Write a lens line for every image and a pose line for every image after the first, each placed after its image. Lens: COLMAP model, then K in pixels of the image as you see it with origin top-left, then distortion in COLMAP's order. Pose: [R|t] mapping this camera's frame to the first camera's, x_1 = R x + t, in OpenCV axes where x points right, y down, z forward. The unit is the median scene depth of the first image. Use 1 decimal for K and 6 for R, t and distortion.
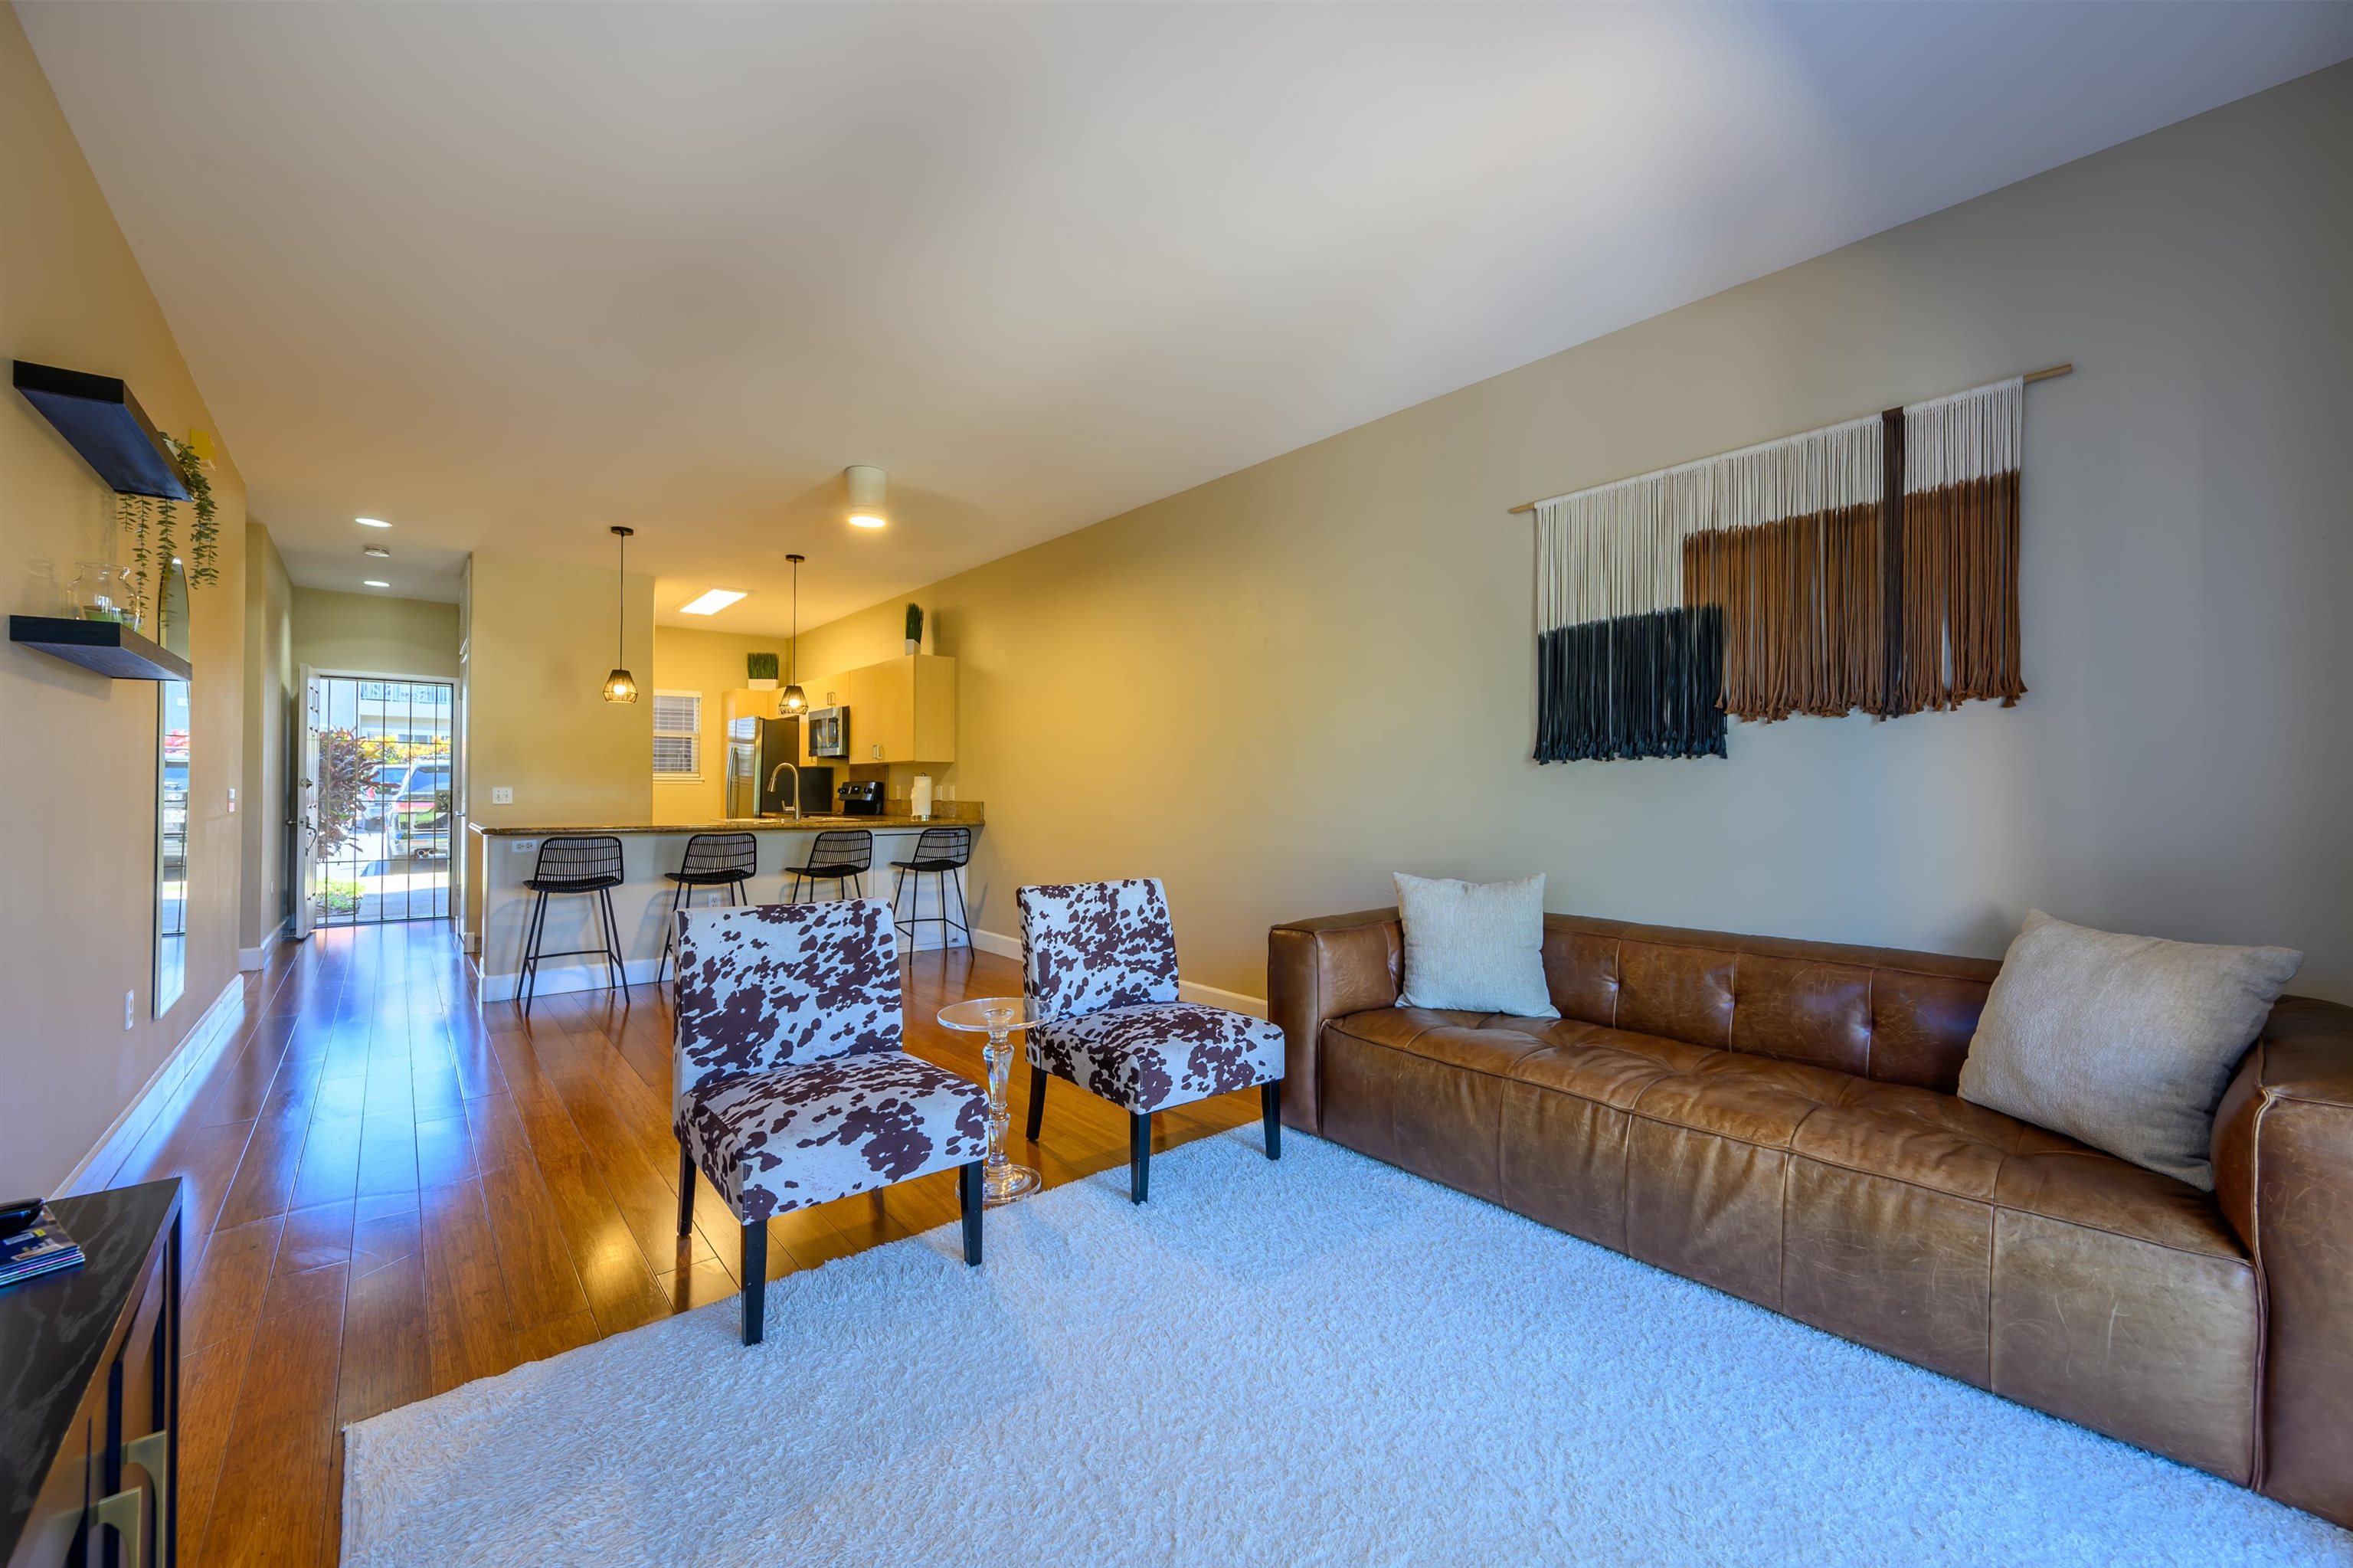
lens RADIAL K [[920.4, 0, 1181.1], [0, 920.4, 786.0], [0, 0, 1]] dist [-0.002096, -0.000309]
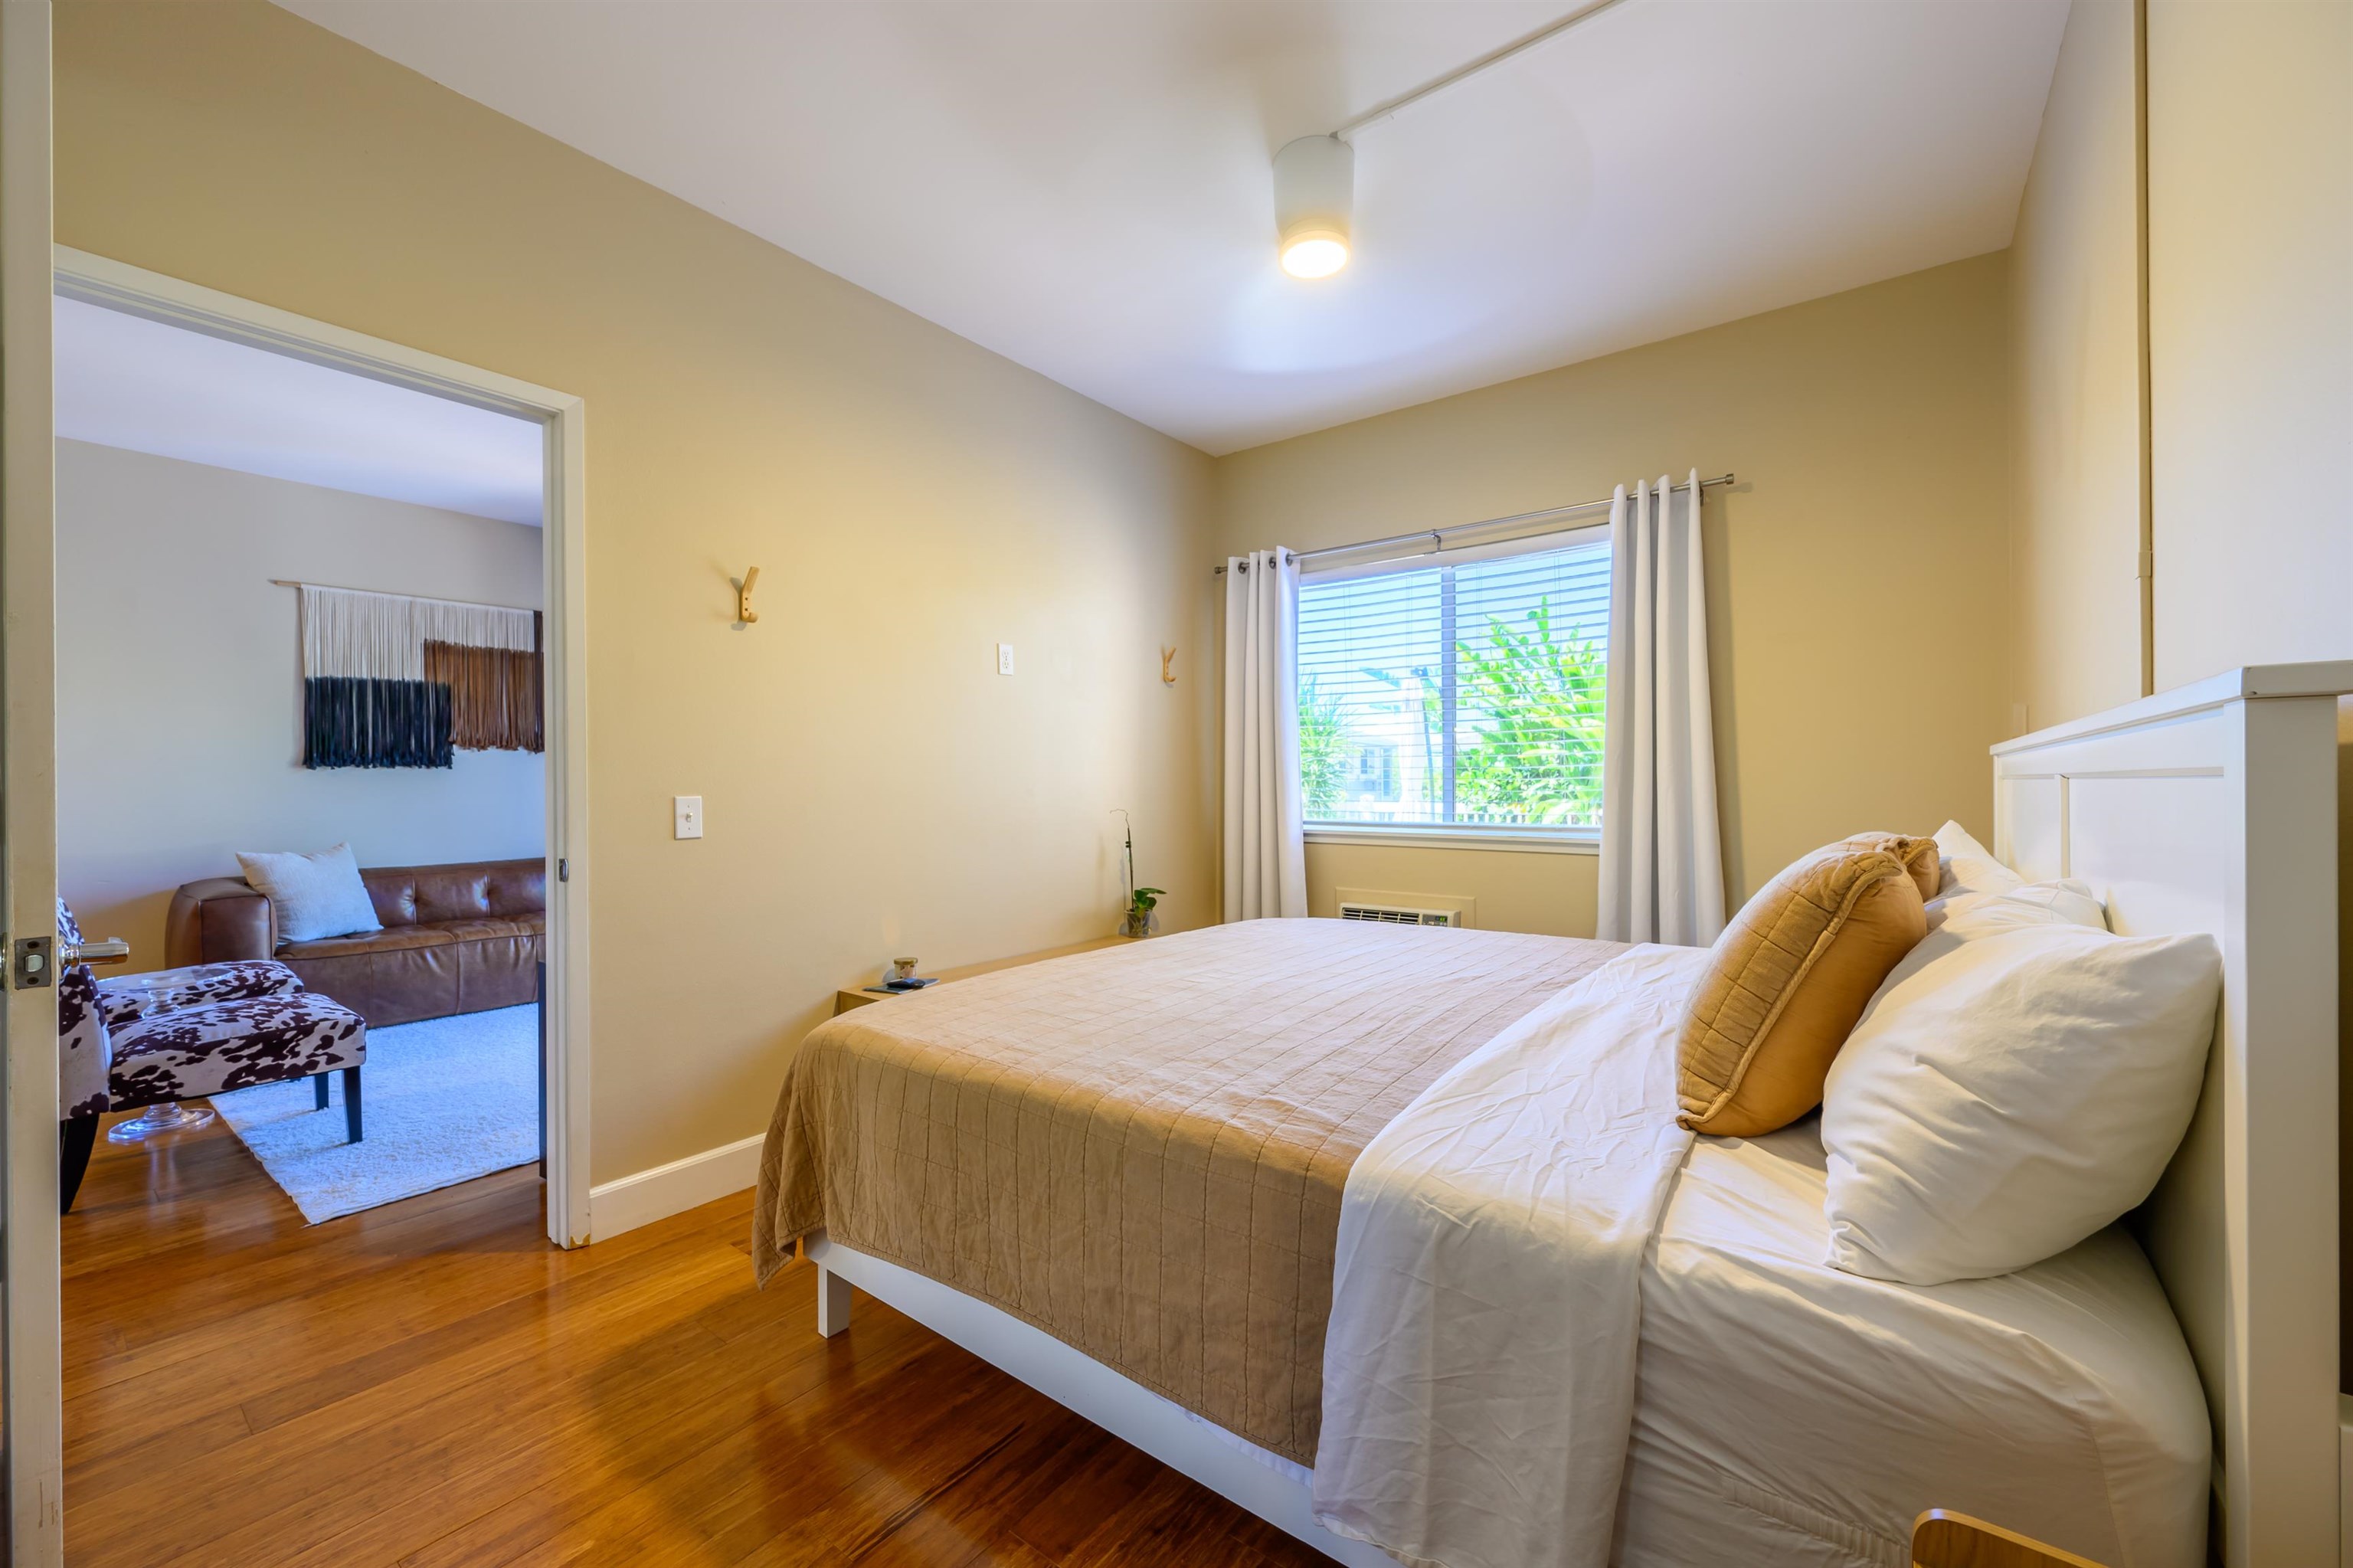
lens RADIAL K [[911.8, 0, 1172.1], [0, 911.8, 782.5], [0, 0, 1]] dist [-0.001695, -0.000043]
pose [[-0.209074, -0.002766, 0.977896, -1.342107], [-0.003026, 0.999993, 0.002181, -0.010393], [-0.977895, -0.002503, -0.209081, -0.018245]]
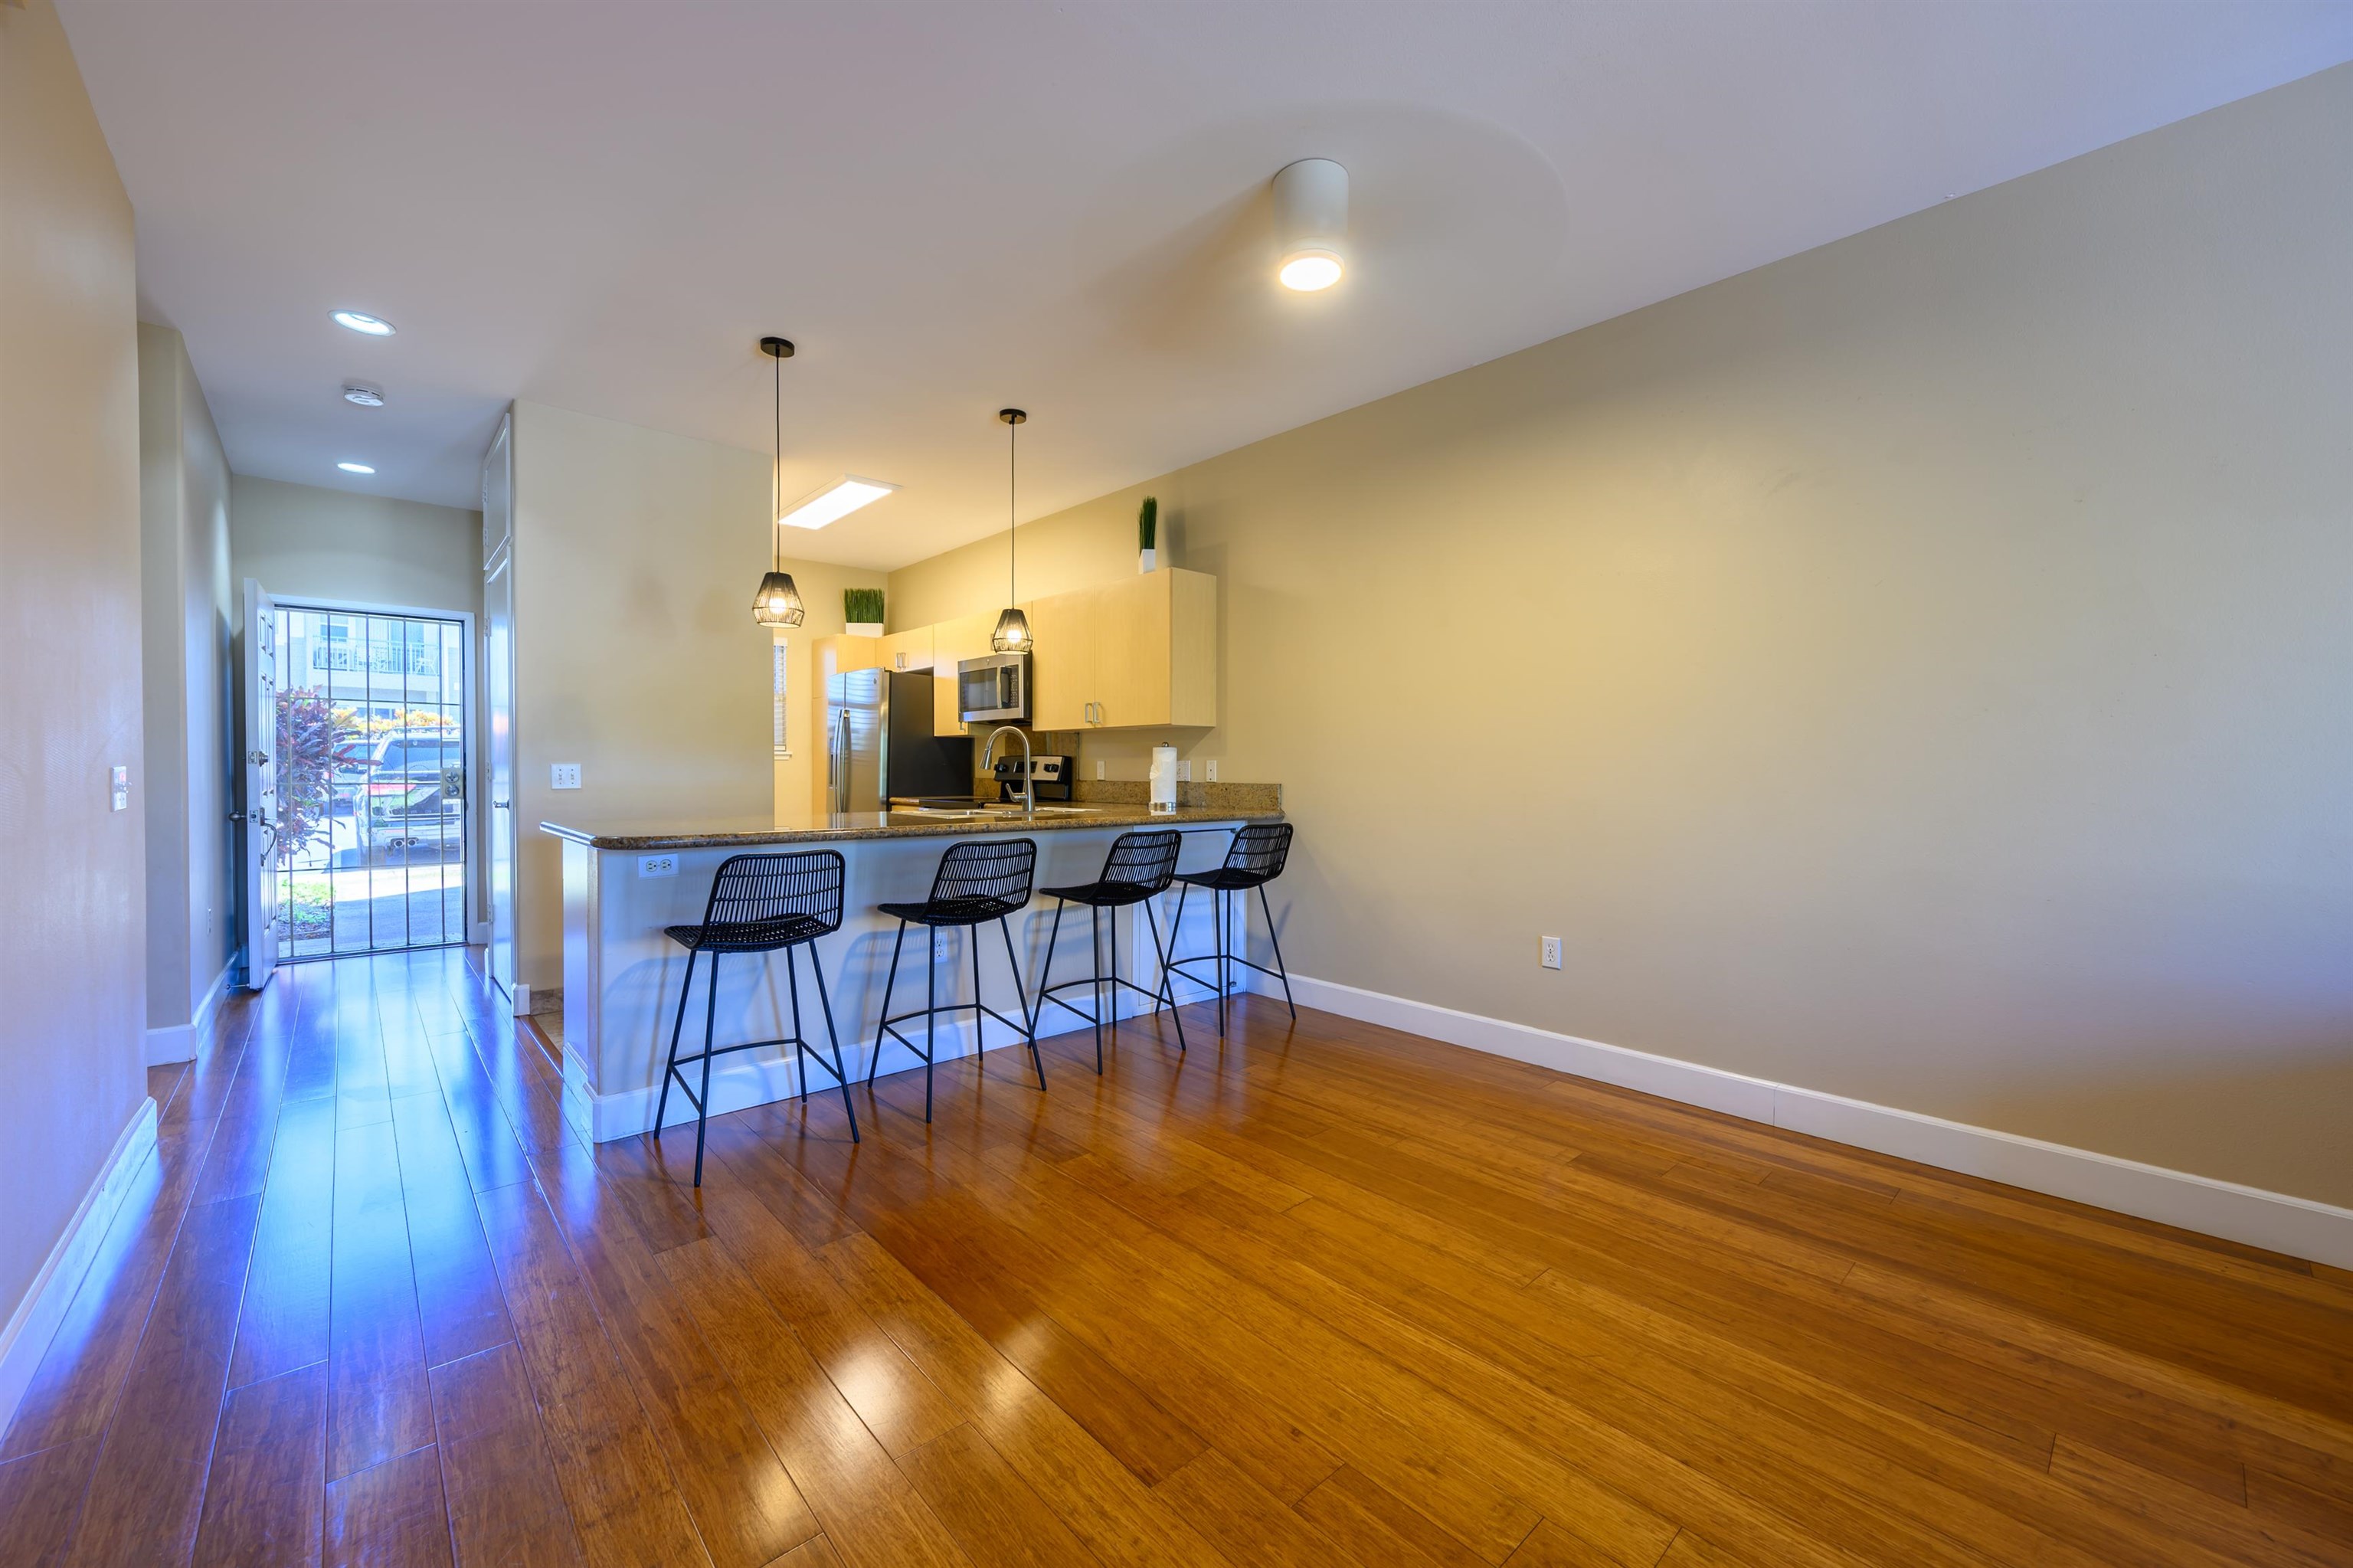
lens RADIAL K [[918.9, 0, 1179.2], [0, 918.9, 786.0], [0, 0, 1]] dist [-0.001027, -0.000387]
pose [[0.999593, -0.002596, 0.028410, -0.634877], [0.001881, 0.999682, 0.025155, 0.003578], [-0.028467, -0.025091, 0.999280, 0.657884]]
